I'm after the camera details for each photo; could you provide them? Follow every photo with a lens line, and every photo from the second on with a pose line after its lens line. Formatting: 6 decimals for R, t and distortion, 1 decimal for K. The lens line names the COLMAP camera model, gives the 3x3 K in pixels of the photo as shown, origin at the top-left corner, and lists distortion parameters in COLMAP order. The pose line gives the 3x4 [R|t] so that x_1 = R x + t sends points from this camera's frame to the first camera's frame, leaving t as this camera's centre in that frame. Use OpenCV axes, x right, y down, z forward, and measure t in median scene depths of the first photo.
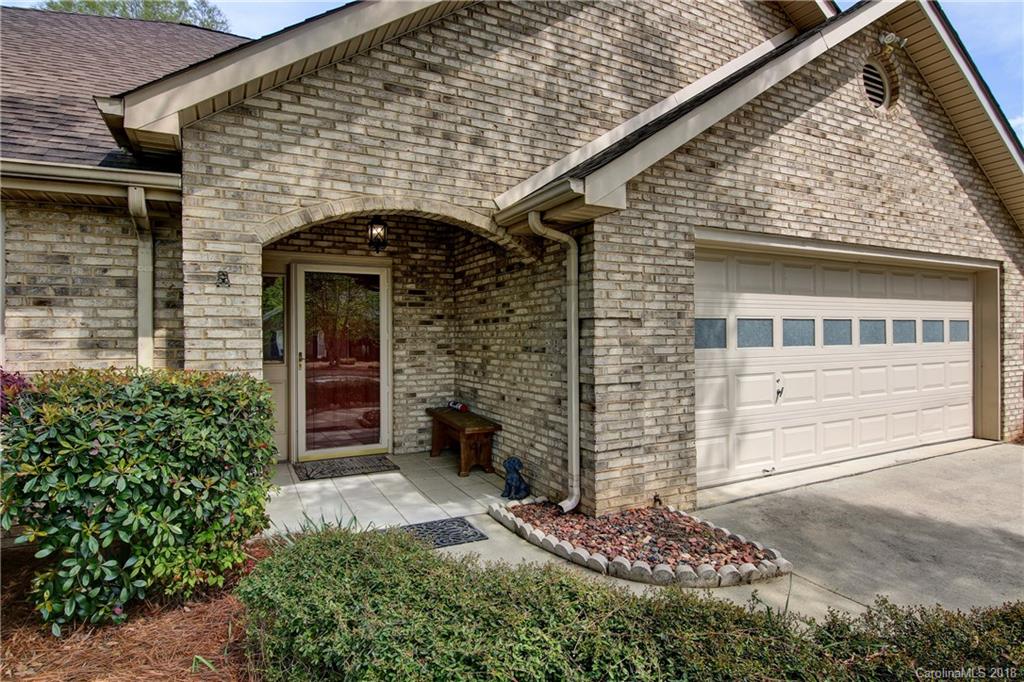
lens RADIAL K [[528.6, 0, 523.1], [0, 528.6, 335.6], [0, 0, 1]] dist [-0.017794, -0.004599]
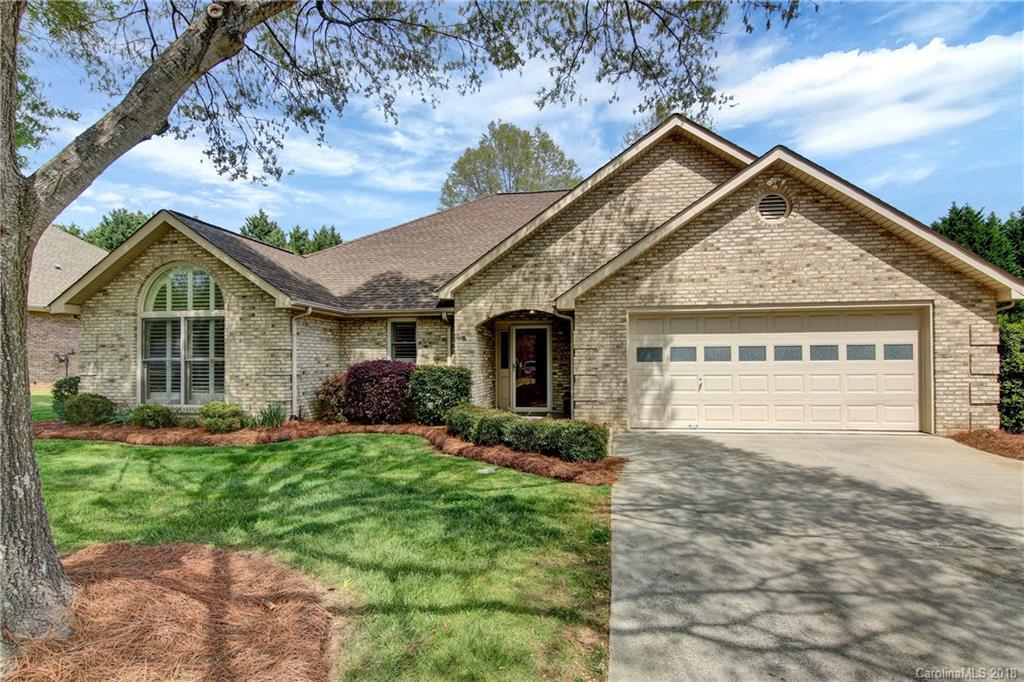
lens RADIAL K [[528.6, 0, 507.3], [0, 528.6, 347.7], [0, 0, 1]] dist [-0.017794, -0.004599]
pose [[0.770387, -0.013759, -0.637428, 1.206661], [-0.000384, 0.999757, -0.022043, 0.014308], [0.637577, 0.017226, 0.770194, -0.942962]]
